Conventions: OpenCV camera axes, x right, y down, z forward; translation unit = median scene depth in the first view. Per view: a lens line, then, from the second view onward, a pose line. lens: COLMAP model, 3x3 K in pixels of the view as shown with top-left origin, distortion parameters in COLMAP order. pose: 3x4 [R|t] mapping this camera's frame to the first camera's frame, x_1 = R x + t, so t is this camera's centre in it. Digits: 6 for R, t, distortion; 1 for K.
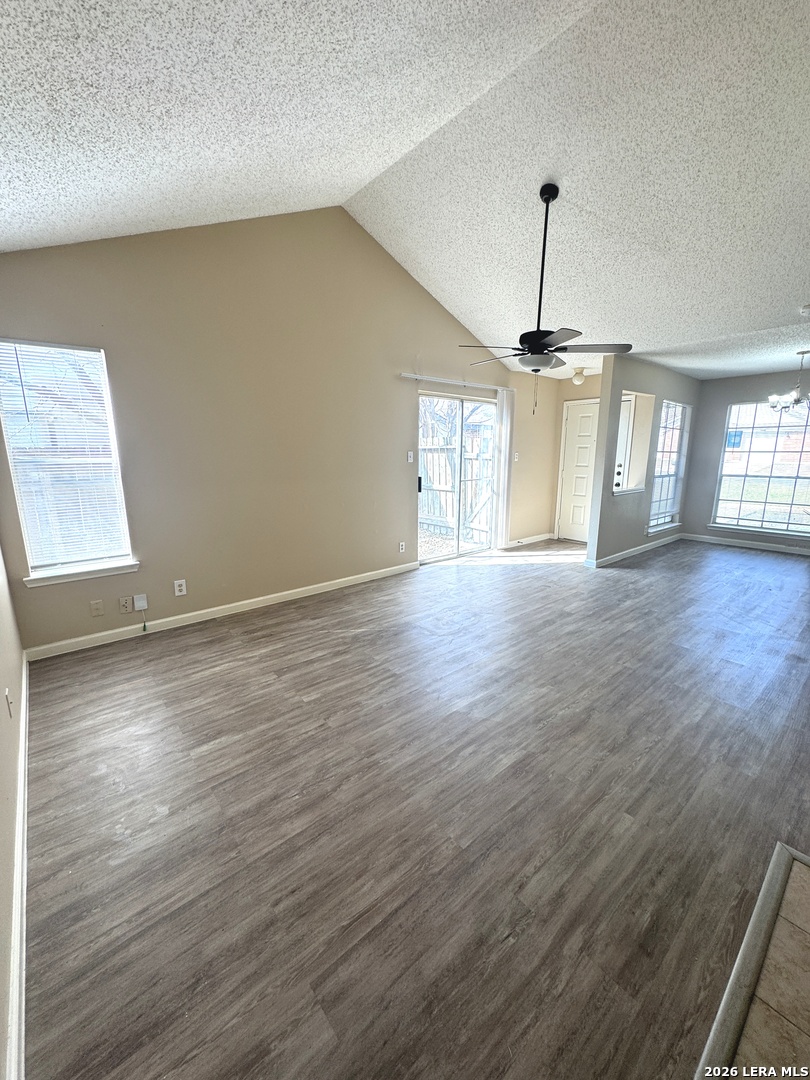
lens RADIAL K [[431.1, 0, 405.5], [0, 431.1, 539.9], [0, 0, 1]] dist [-0.003534, 0.000708]
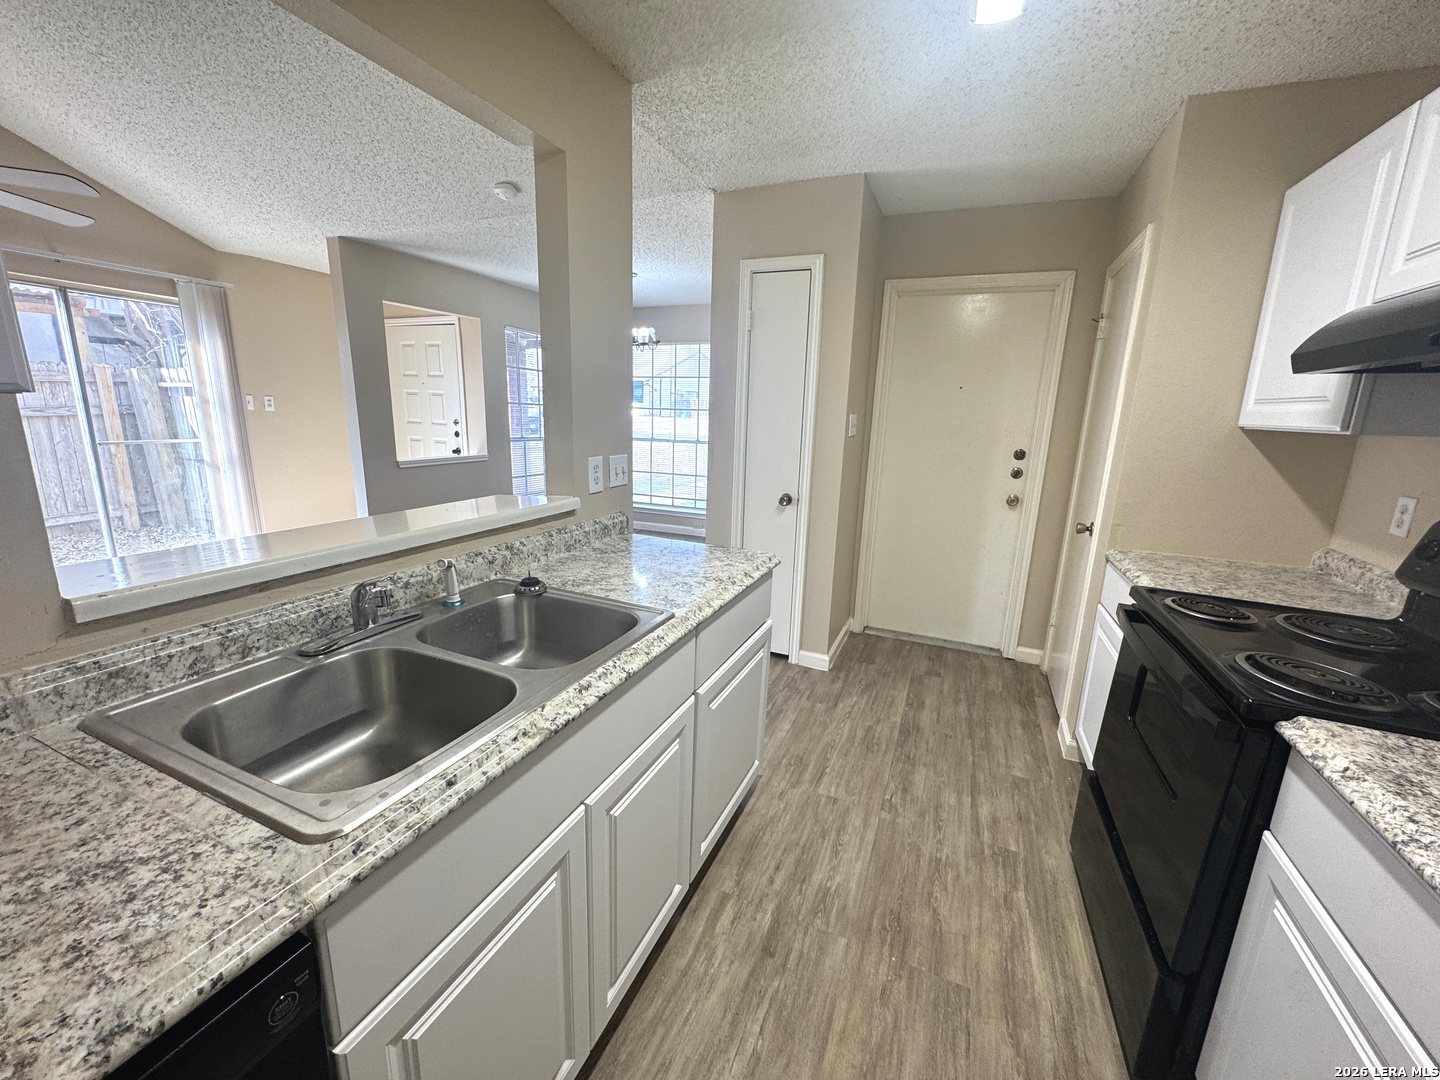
lens RADIAL K [[574.8, 0, 720.0], [0, 574.8, 540.0], [0, 0, 1]] dist [-0.003534, 0.000708]
pose [[0.894178, -0.066982, 0.442674, 0.750015], [0.057126, 0.997733, 0.035577, 0.001998], [-0.444053, -0.006525, 0.895977, 0.030283]]
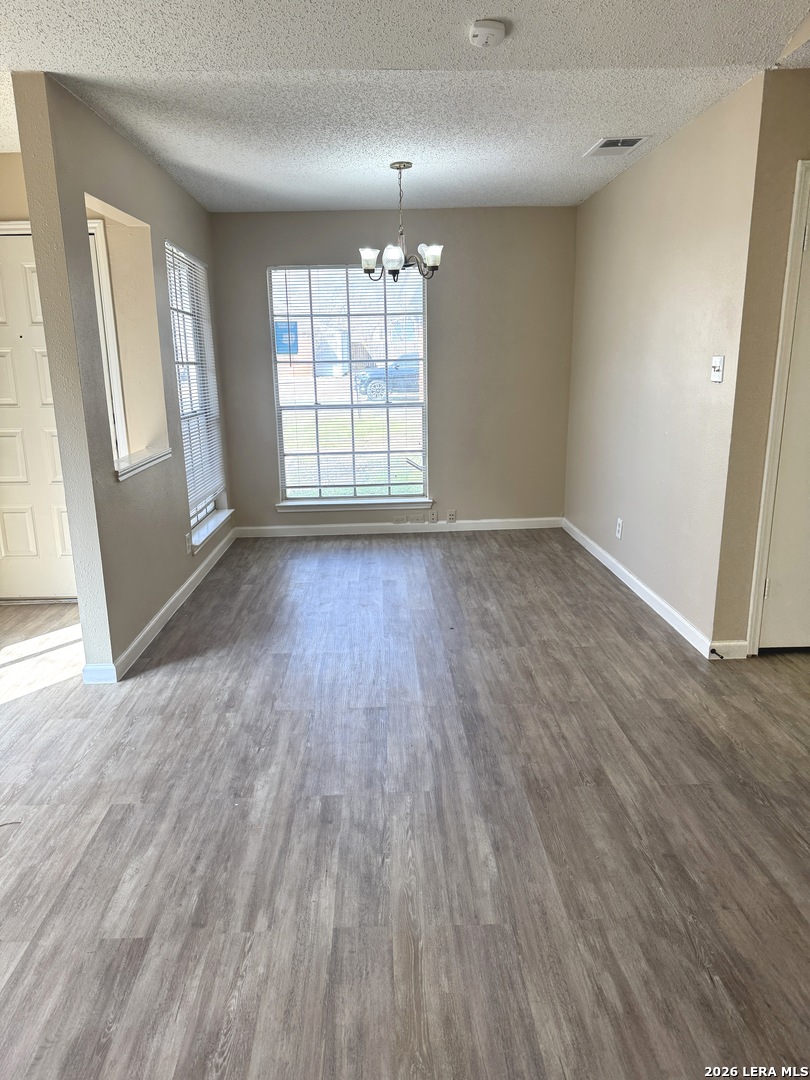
lens RADIAL K [[758.3, 0, 400.1], [0, 758.3, 546.0], [0, 0, 1]] dist [0.061619, -0.082528]
pose [[0.622543, -0.197822, 0.757170, 0.170065], [0.176547, 0.978083, 0.110383, -0.112693], [-0.762412, 0.064958, 0.643824, 0.552661]]
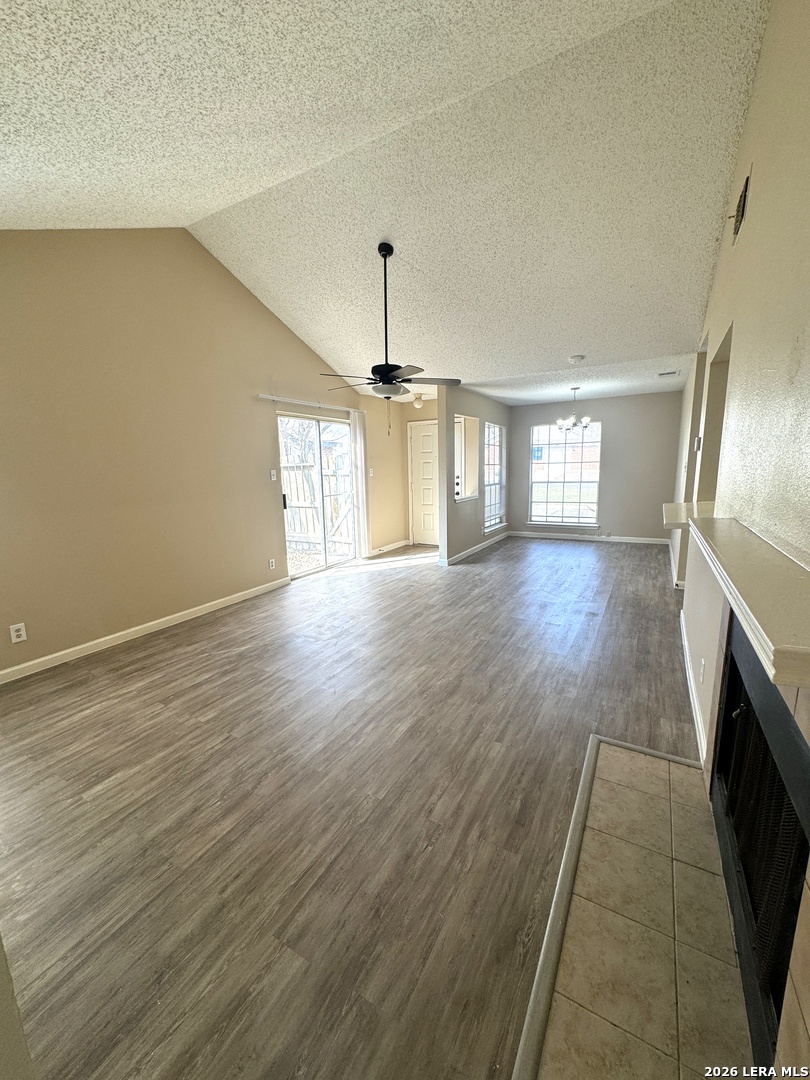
lens RADIAL K [[431.1, 0, 405.5], [0, 431.1, 539.9], [0, 0, 1]] dist [-0.003534, 0.000708]
pose [[0.940108, -0.079645, 0.331442, -0.060149], [0.091613, 0.995581, -0.020617, 0.013277], [-0.328335, 0.049747, 0.943250, -0.079873]]
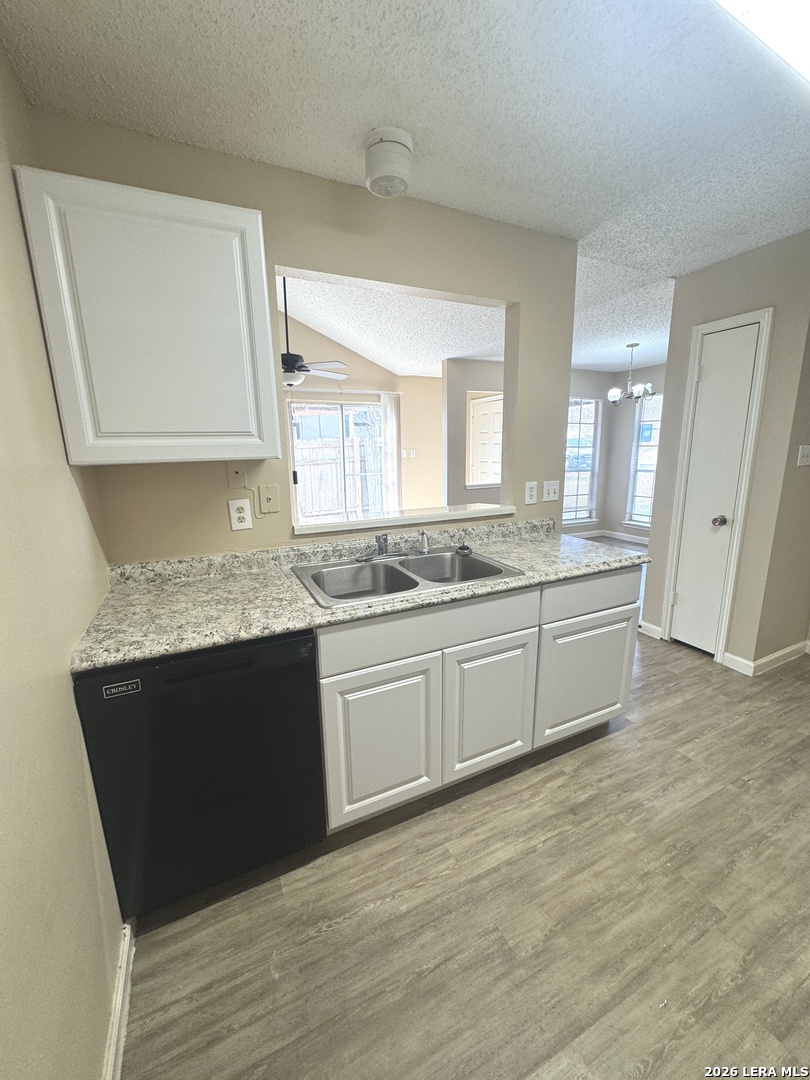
lens RADIAL K [[431.1, 0, 405.5], [0, 431.1, 539.9], [0, 0, 1]] dist [-0.003534, 0.000708]
pose [[0.967088, 0.041093, -0.251102, 0.874652], [-0.039204, 0.999153, 0.012523, 0.023593], [0.251404, -0.002267, 0.967880, -0.111958]]
